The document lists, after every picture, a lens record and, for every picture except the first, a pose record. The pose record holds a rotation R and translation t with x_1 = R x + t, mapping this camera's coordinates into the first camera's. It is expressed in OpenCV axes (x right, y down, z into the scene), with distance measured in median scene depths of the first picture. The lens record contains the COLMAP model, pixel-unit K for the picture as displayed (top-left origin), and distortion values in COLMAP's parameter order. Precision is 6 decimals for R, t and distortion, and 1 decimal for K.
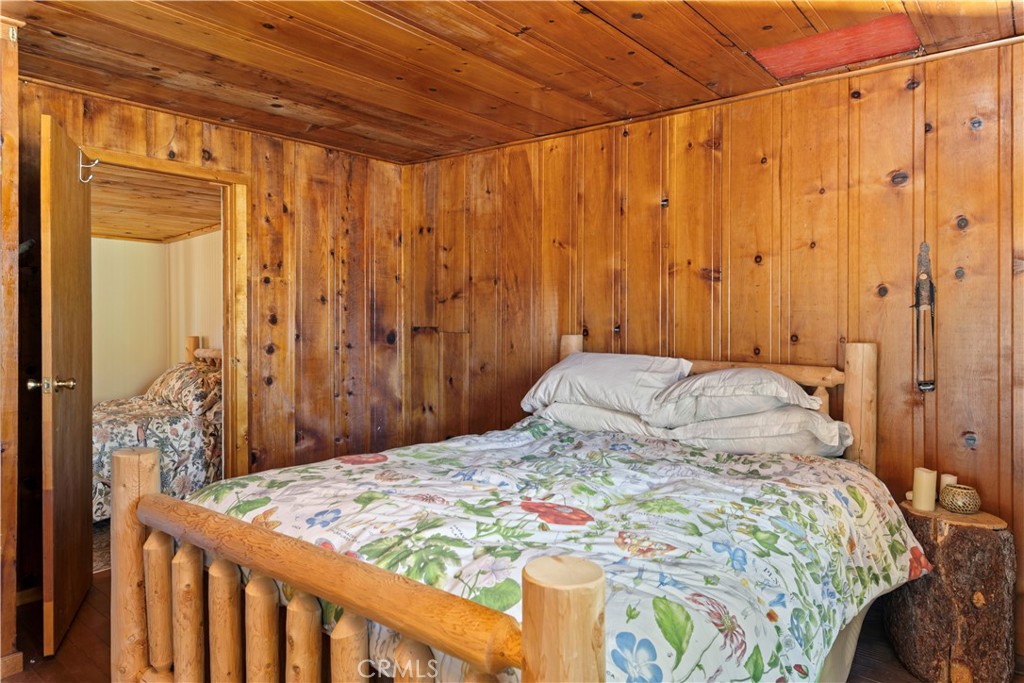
lens RADIAL K [[654.4, 0, 511.3], [0, 654.4, 335.9], [0, 0, 1]] dist [-0.000654, -0.000704]
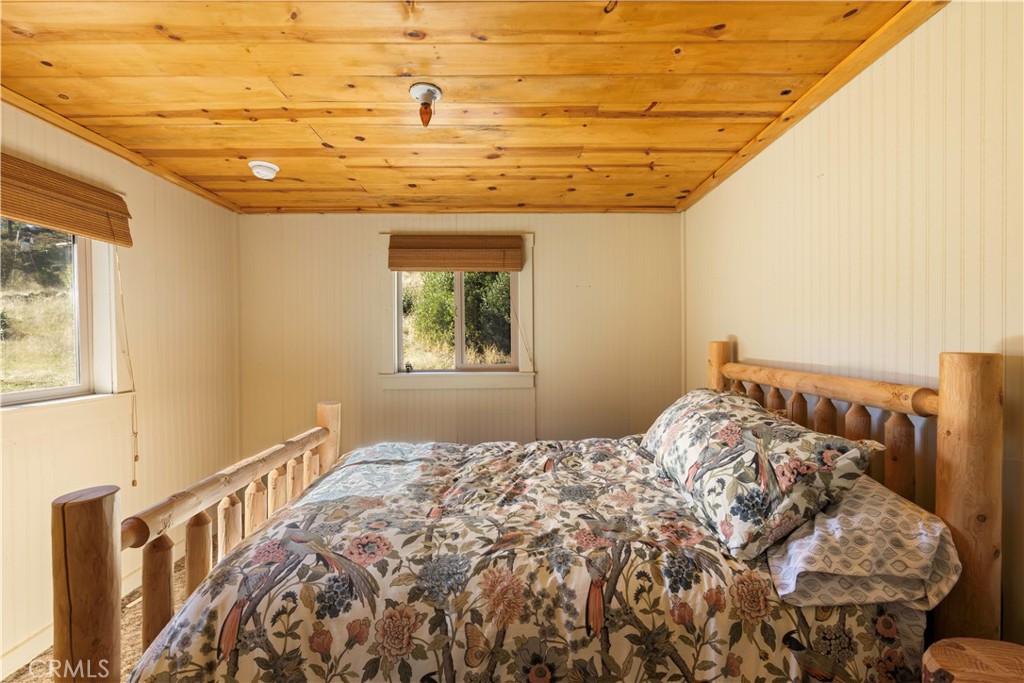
lens RADIAL K [[439.5, 0, 511.5], [0, 439.5, 338.3], [0, 0, 1]] dist [-0.001014, -0.000115]
pose [[0.643430, 0.003120, -0.765499, -0.383671], [-0.005504, 0.999985, -0.000550, -0.002670], [0.765485, 0.004567, 0.643437, 0.756790]]
